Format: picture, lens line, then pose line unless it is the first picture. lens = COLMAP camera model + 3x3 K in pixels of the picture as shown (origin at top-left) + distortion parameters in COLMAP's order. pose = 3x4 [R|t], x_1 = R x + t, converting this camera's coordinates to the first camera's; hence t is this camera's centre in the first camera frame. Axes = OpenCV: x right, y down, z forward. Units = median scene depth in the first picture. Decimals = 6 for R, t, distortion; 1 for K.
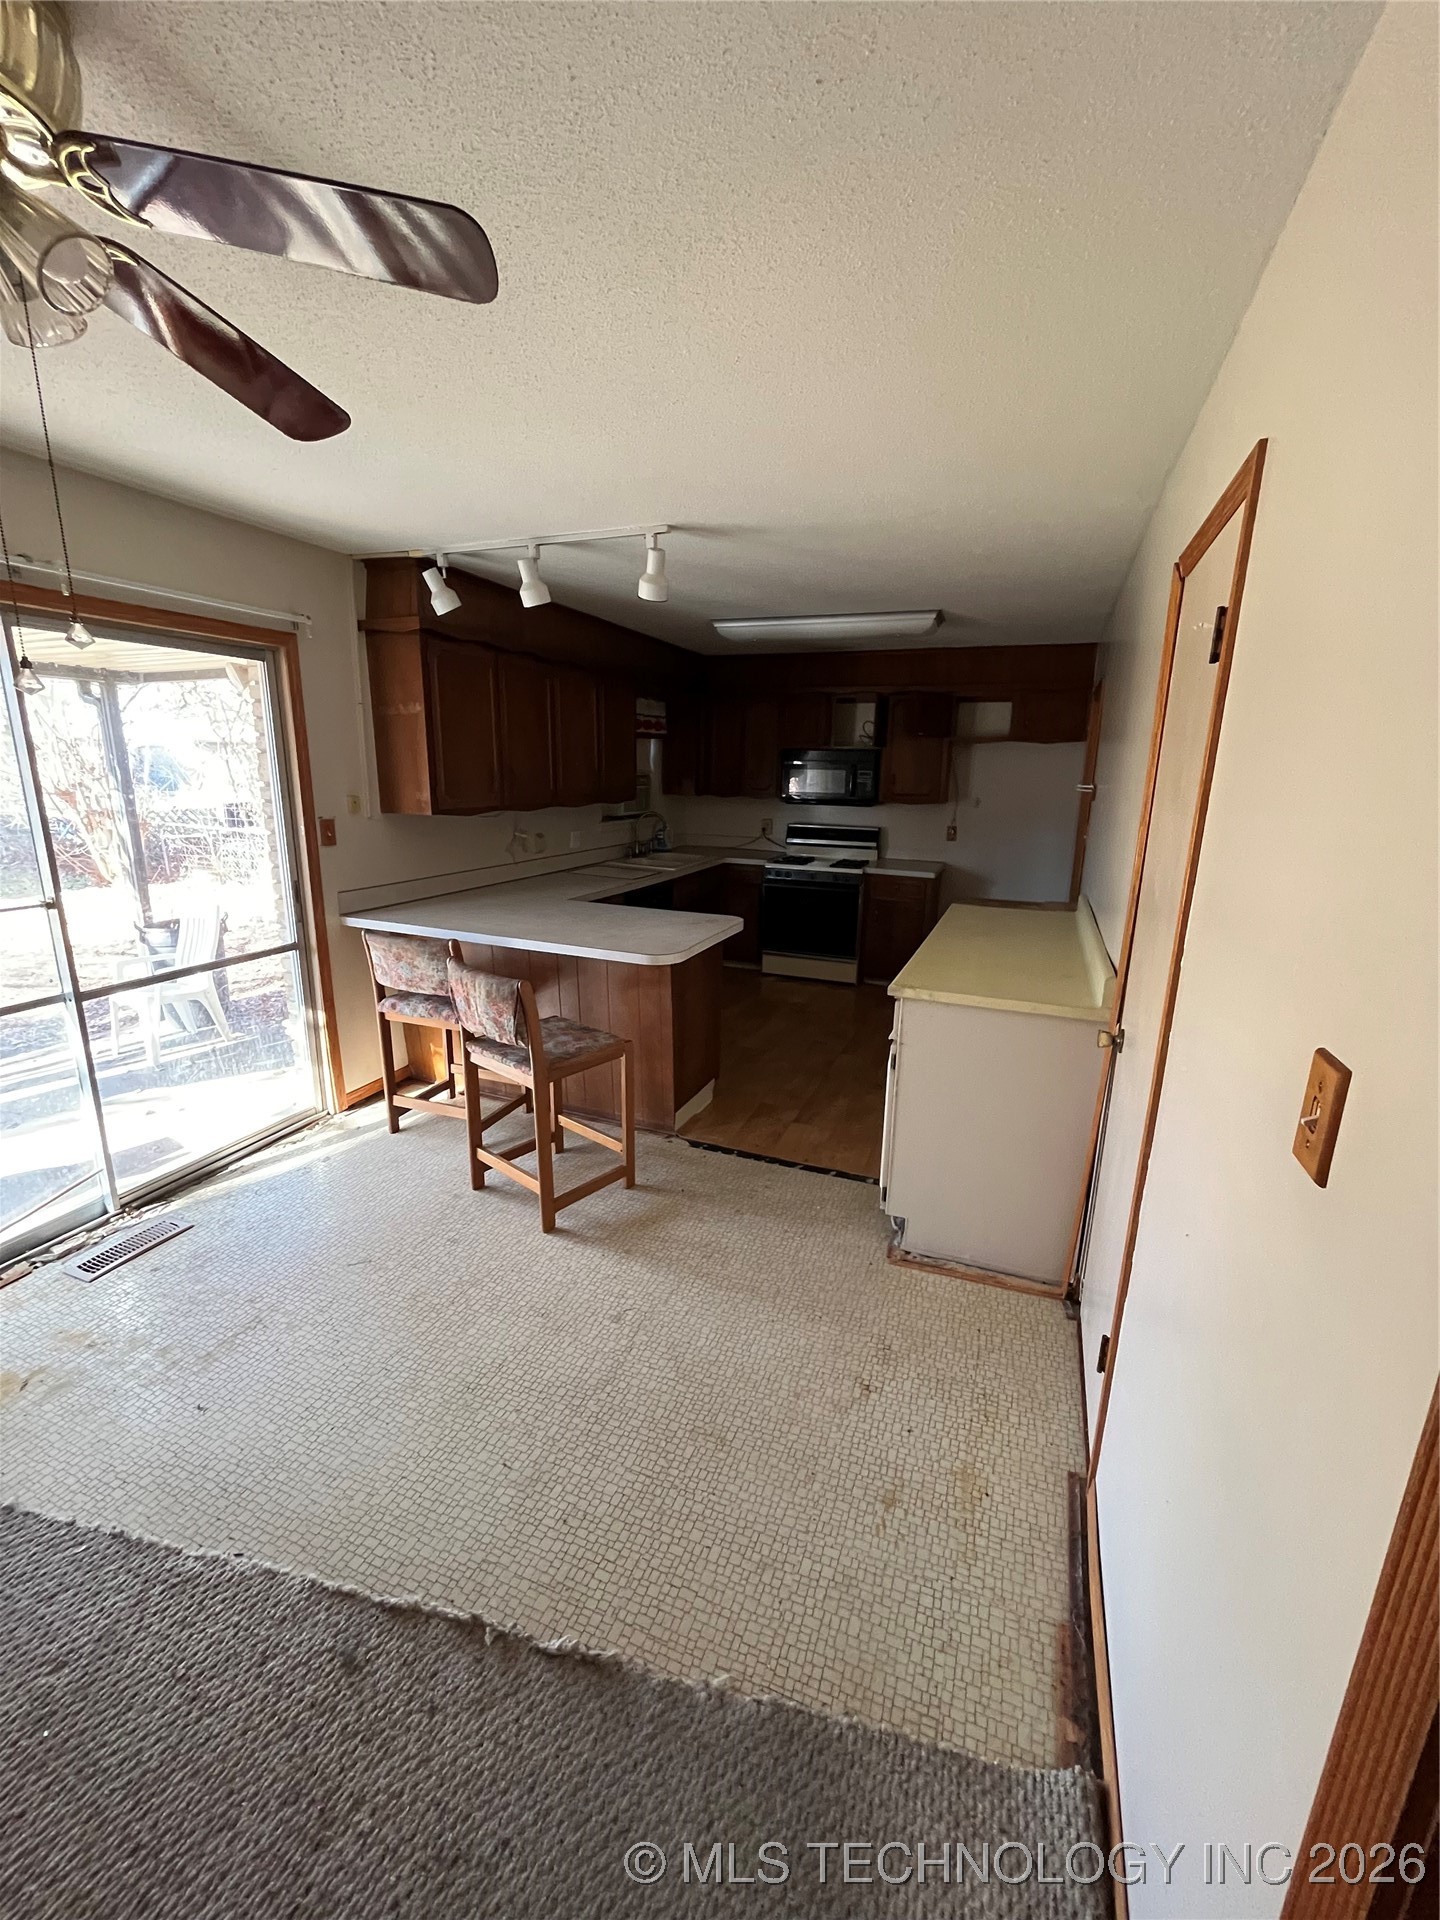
lens RADIAL K [[771.4, 0, 718.8], [0, 771.4, 957.7], [0, 0, 1]] dist [-0.004581, -0.000184]
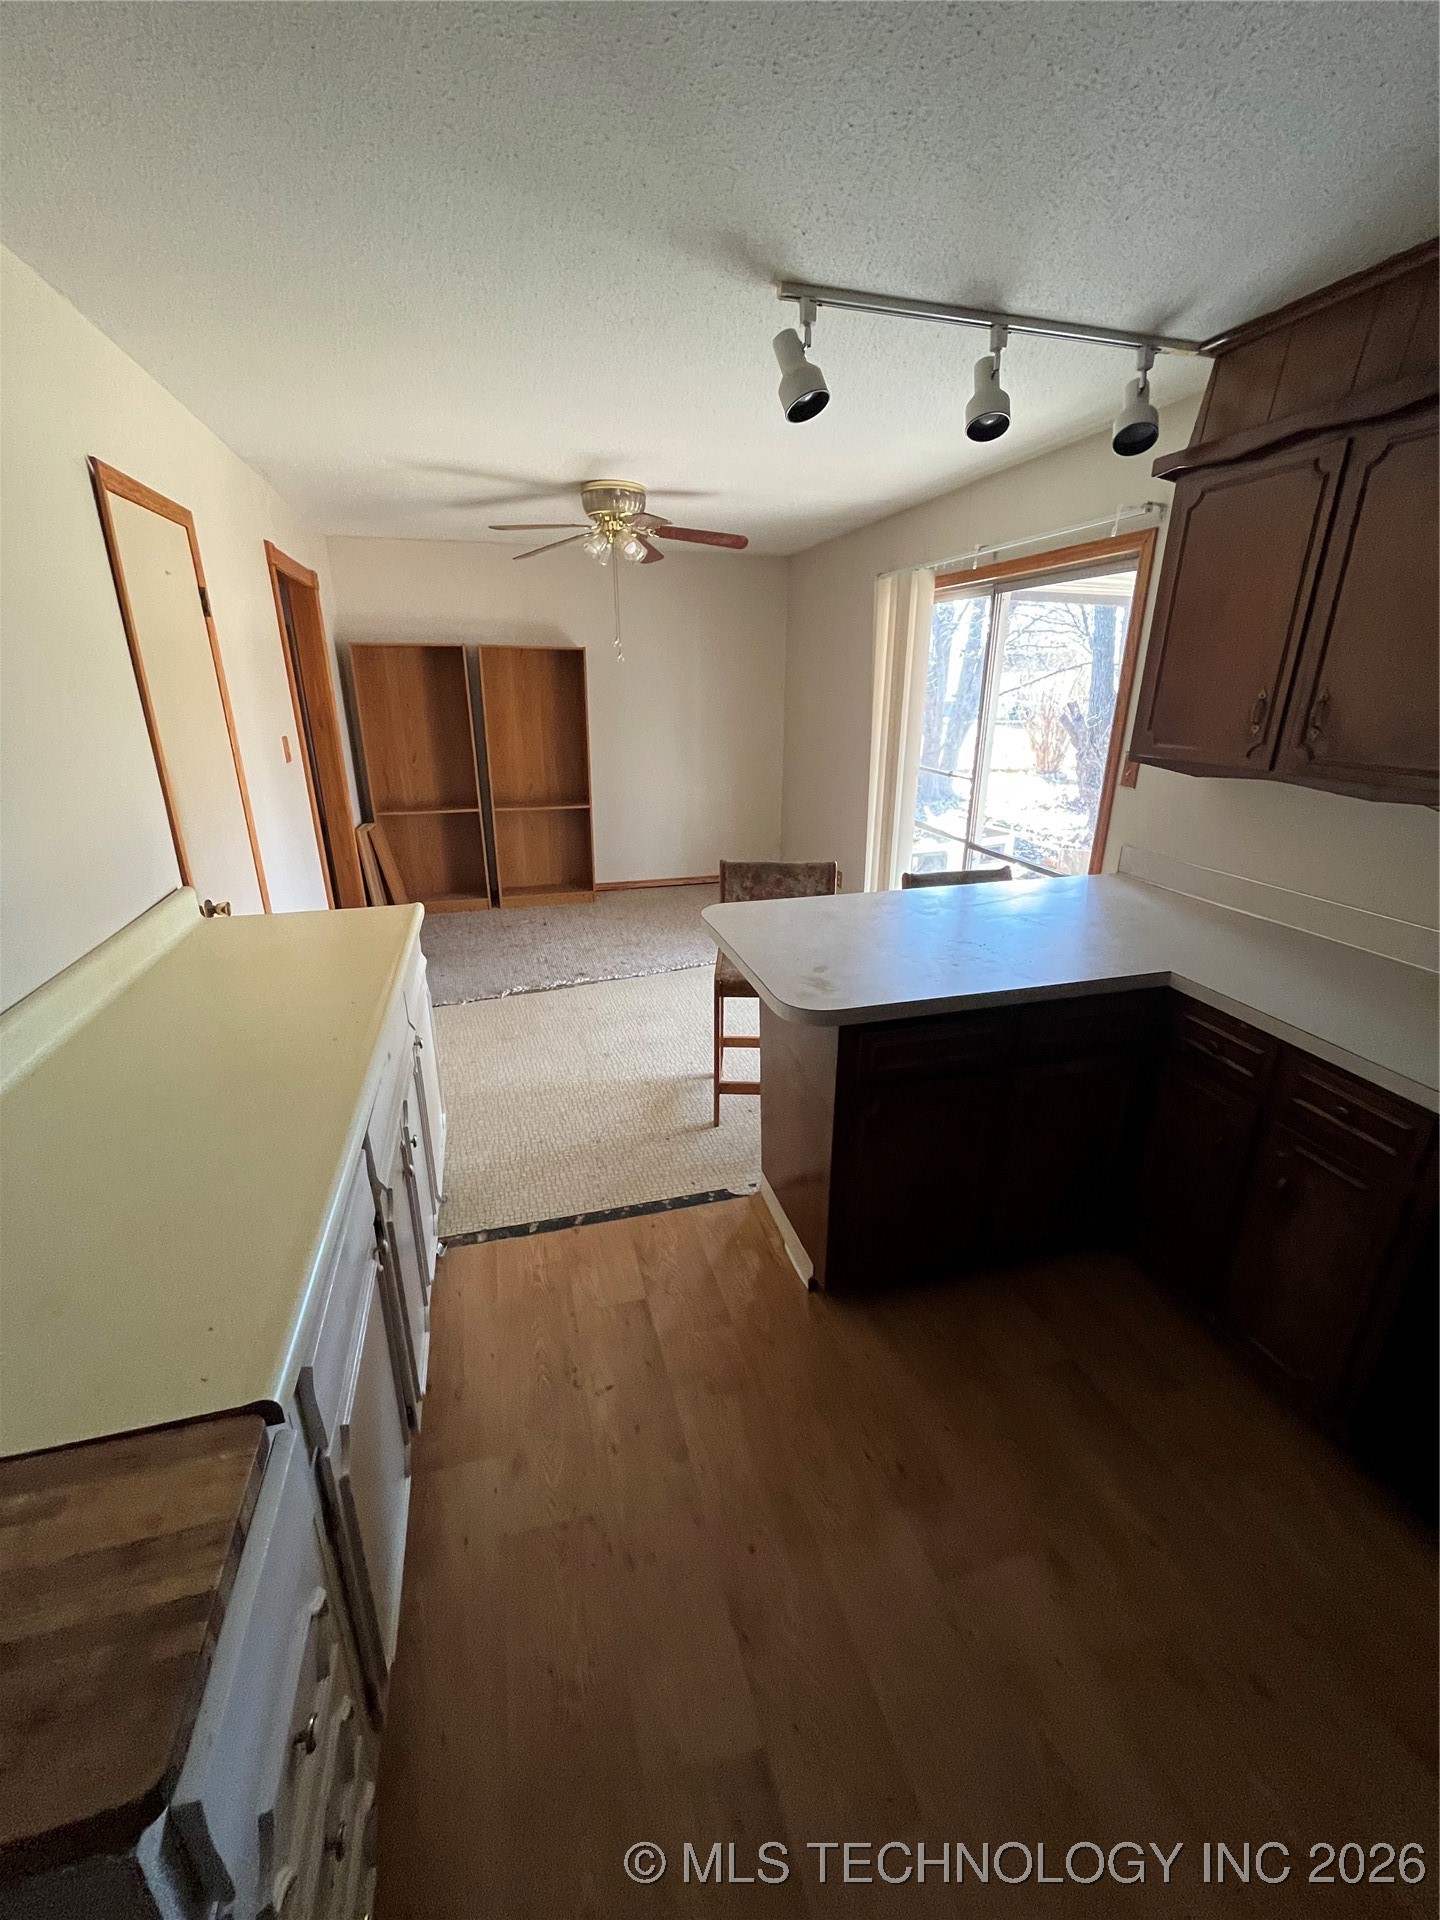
lens RADIAL K [[771.4, 0, 717.0], [0, 771.4, 954.4], [0, 0, 1]] dist [-0.004581, -0.000184]
pose [[-0.790612, 0.189722, -0.582184, 0.389403], [-0.163422, 0.850921, 0.499226, -0.353921], [0.590107, 0.489836, -0.641743, 1.437319]]
